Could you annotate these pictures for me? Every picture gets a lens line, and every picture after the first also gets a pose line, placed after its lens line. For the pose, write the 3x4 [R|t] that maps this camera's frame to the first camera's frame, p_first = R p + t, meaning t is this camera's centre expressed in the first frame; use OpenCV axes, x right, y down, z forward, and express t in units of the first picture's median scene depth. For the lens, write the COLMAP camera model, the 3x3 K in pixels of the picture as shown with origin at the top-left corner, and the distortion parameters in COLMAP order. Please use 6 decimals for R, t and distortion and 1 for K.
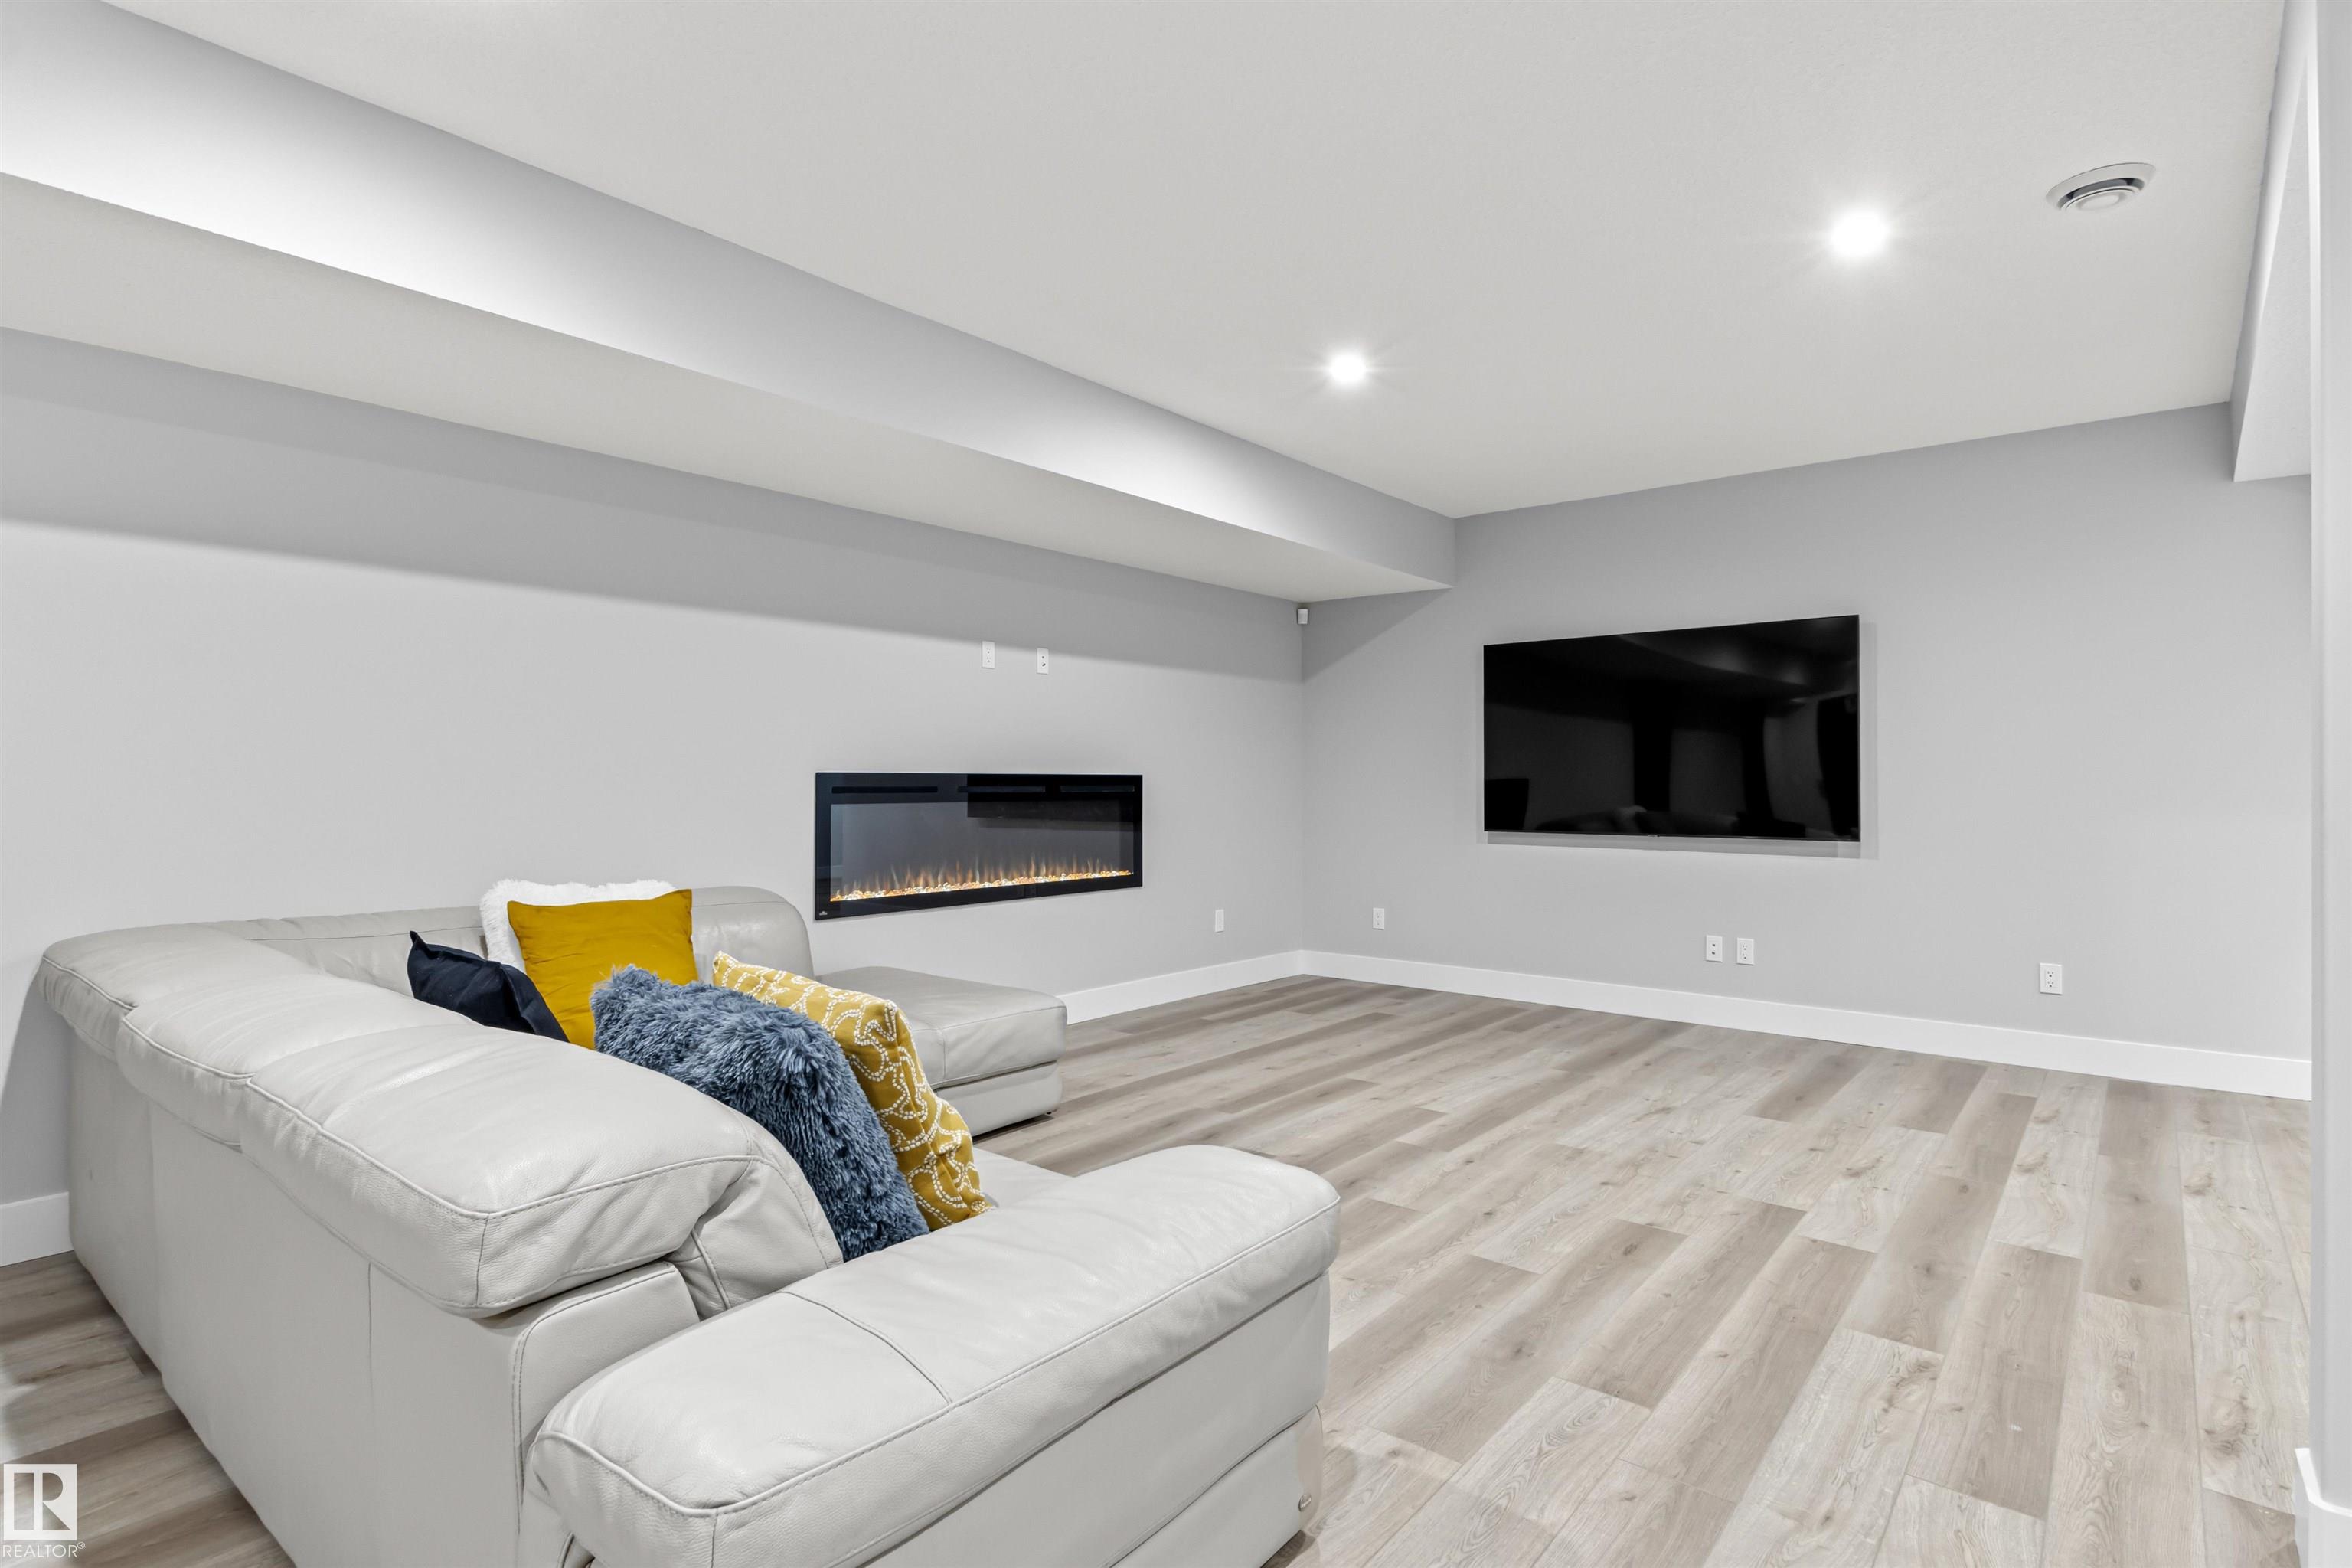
lens RADIAL K [[1159.9, 0, 1176.0], [0, 1159.9, 784.0], [0, 0, 1]] dist [0.001889, -0.002005]
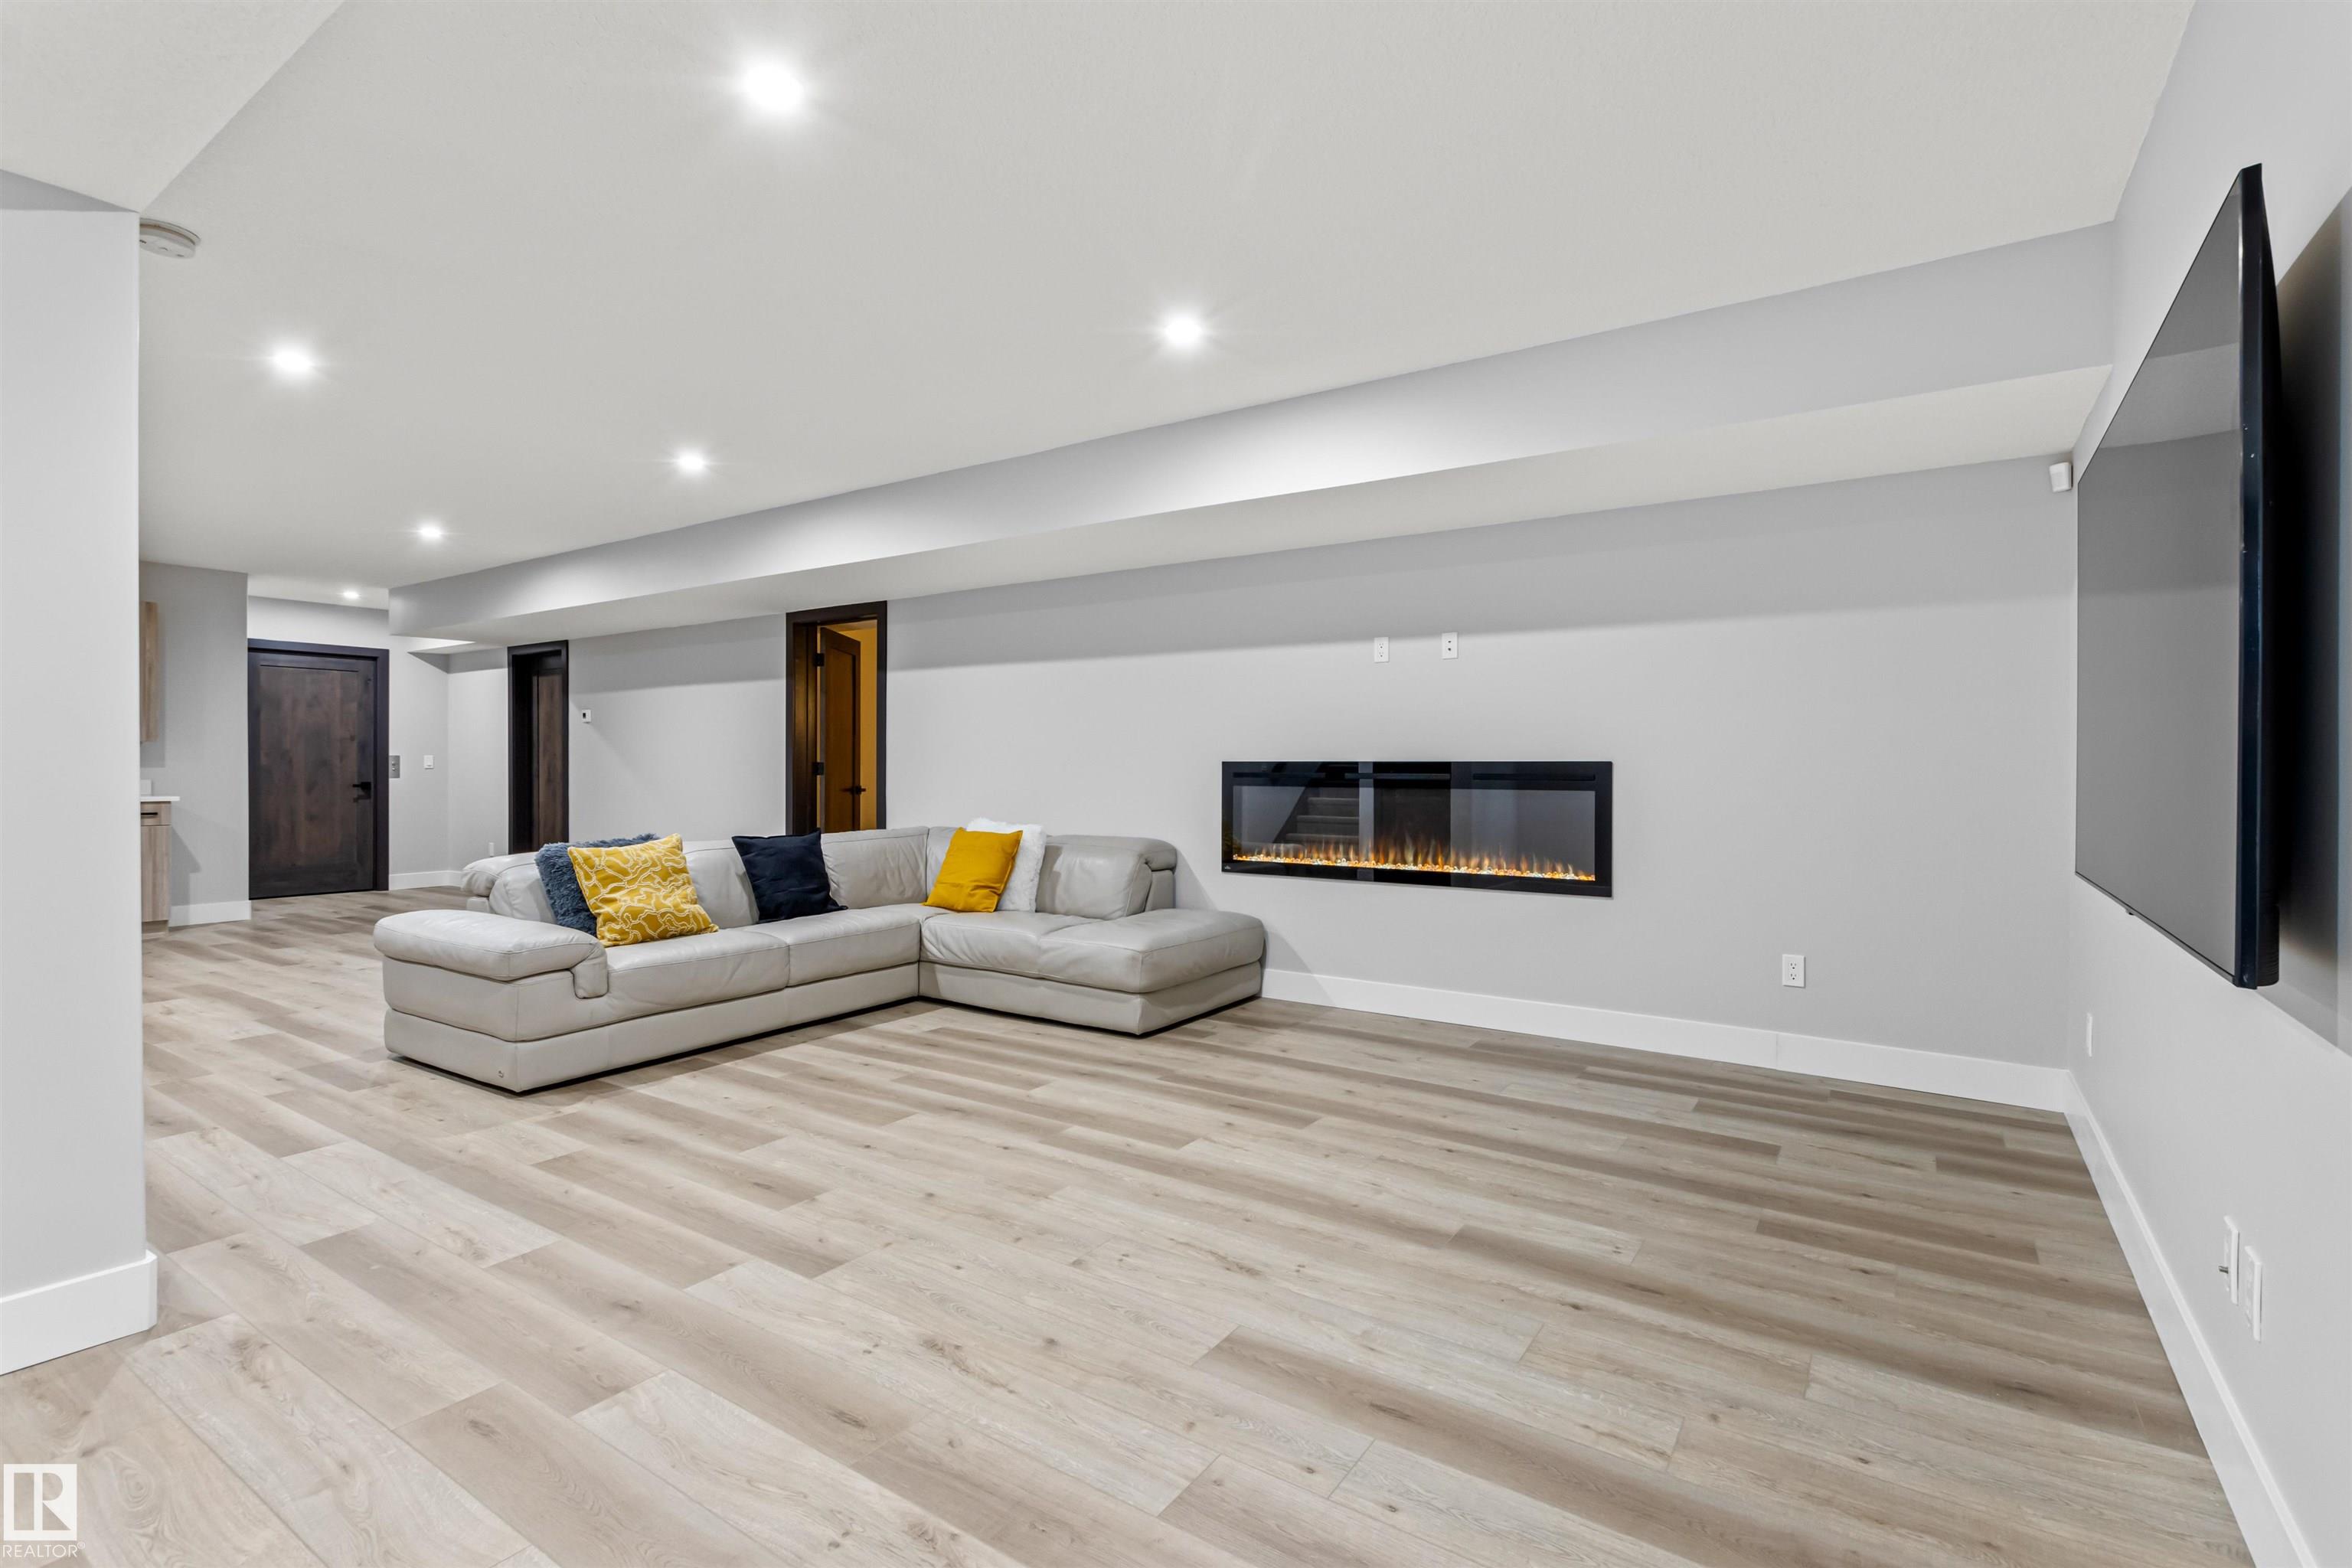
lens RADIAL K [[1087.5, 0, 1176.0], [0, 1087.5, 784.0], [0, 0, 1]] dist [0.001219, 0.001126]
pose [[0.107165, 0.017126, -0.994094, 1.270396], [-0.003220, 0.999852, 0.016879, -0.006869], [0.994236, 0.001392, 0.107205, 1.105027]]
